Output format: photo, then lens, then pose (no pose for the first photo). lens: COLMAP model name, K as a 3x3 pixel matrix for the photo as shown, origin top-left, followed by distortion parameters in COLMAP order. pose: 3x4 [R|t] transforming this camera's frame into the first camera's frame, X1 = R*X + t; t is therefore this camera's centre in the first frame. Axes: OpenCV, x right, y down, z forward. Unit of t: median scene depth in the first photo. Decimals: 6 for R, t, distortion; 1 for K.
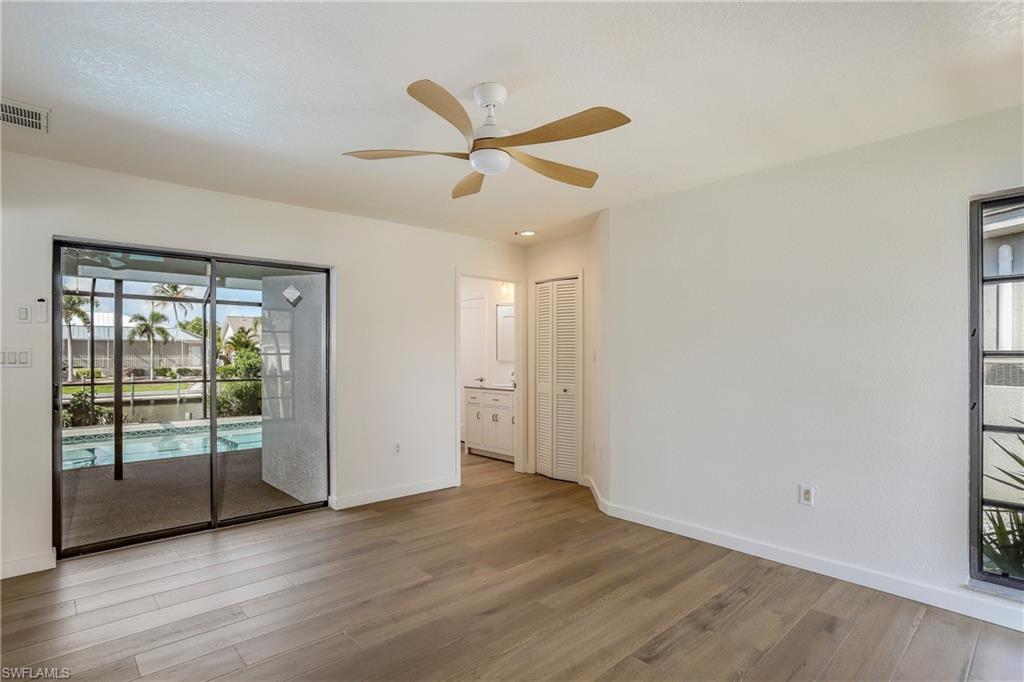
lens RADIAL K [[530.0, 0, 519.1], [0, 530.0, 358.4], [0, 0, 1]] dist [-0.034373, 0.011013]
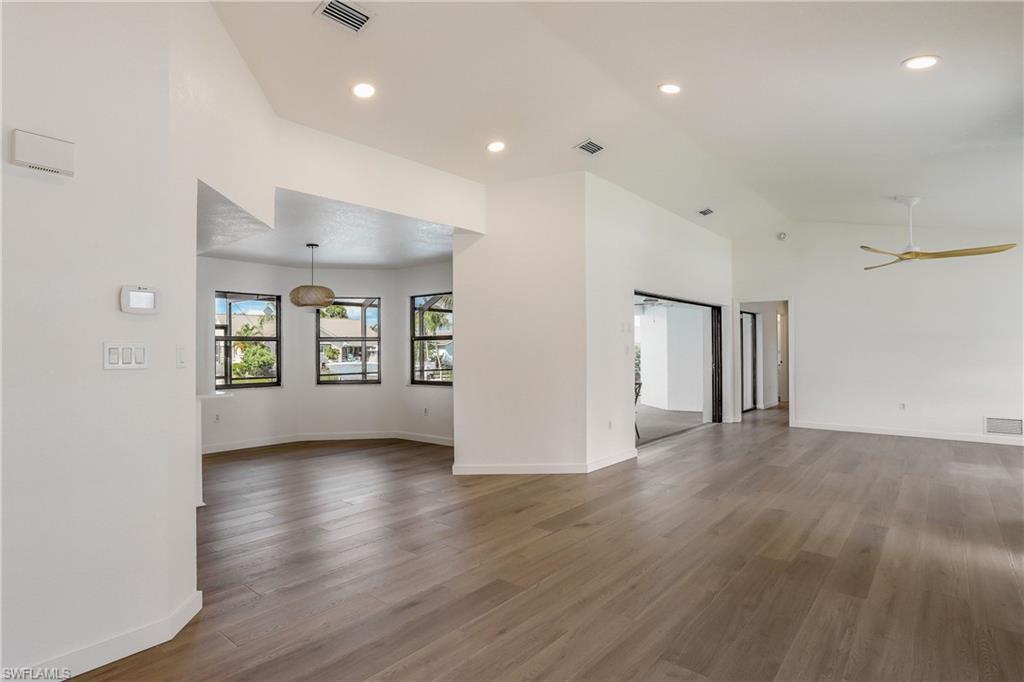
lens RADIAL K [[530.0, 0, 510.7], [0, 530.0, 345.3], [0, 0, 1]] dist [-0.034373, 0.011013]
pose [[0.992020, -0.010823, 0.125619, -0.175016], [0.012585, 0.999833, -0.013239, 0.000211], [-0.125455, 0.014715, 0.991990, -0.105429]]
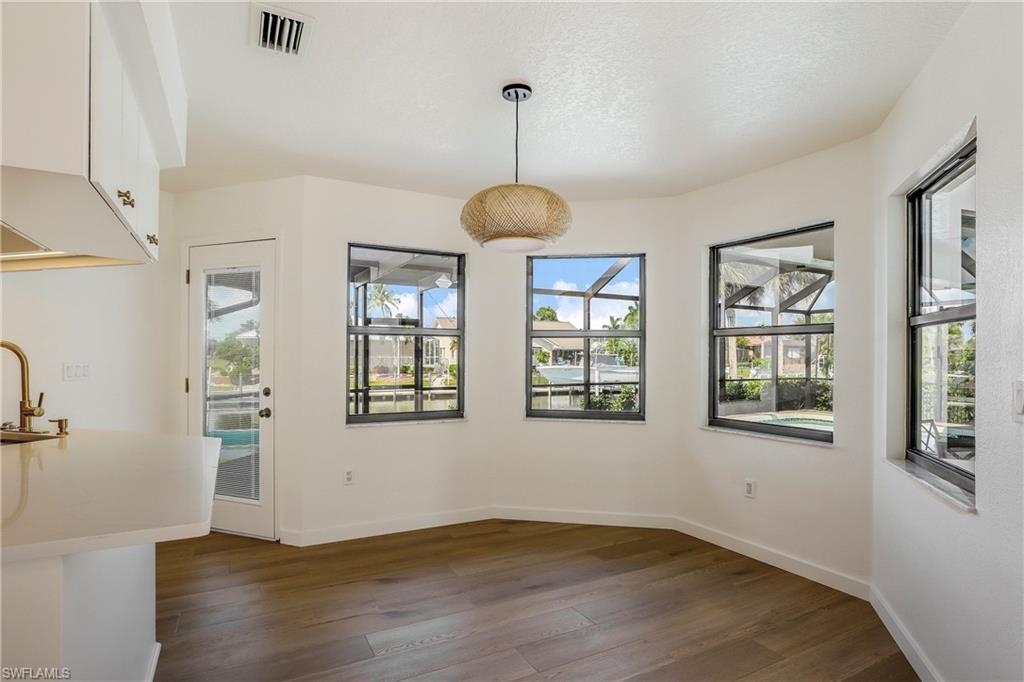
lens RADIAL K [[530.0, 0, 518.2], [0, 530.0, 348.5], [0, 0, 1]] dist [-0.034373, 0.011013]
pose [[0.970336, -0.001673, -0.241756, -0.196248], [-0.002388, 0.999861, -0.016504, -0.000701], [0.241750, 0.016592, 0.970197, -0.012582]]
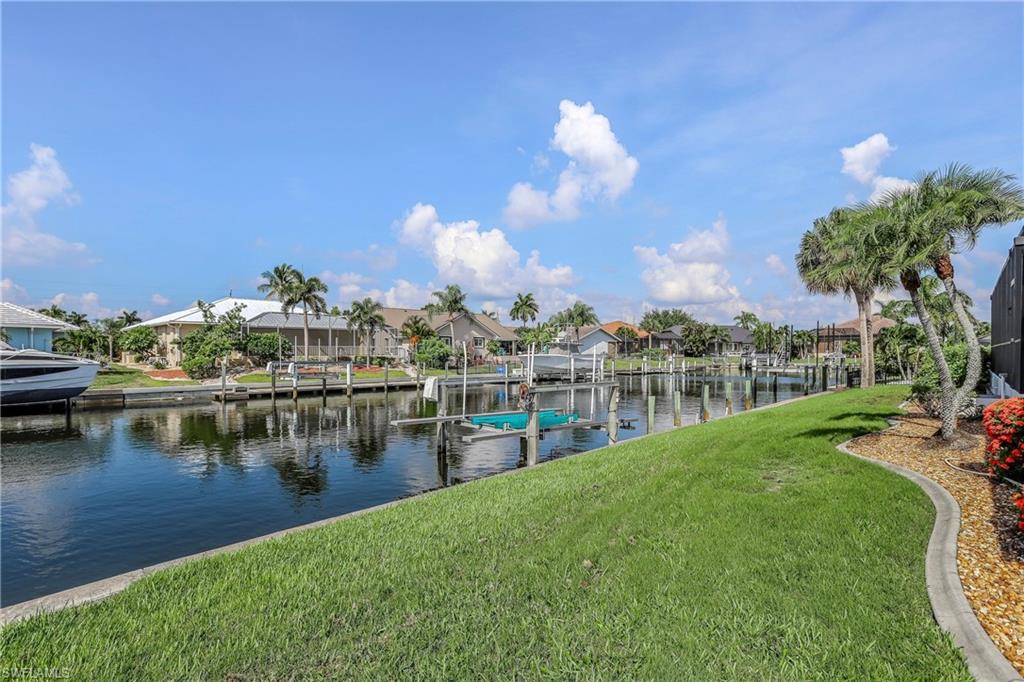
lens RADIAL K [[530.0, 0, 509.5], [0, 530.0, 342.6], [0, 0, 1]] dist [-0.034373, 0.011013]
pose [[0.995577, -0.001611, 0.093938, -0.523469], [0.003713, 0.999747, -0.022205, 0.016815], [-0.093878, 0.022456, 0.995330, -0.047393]]
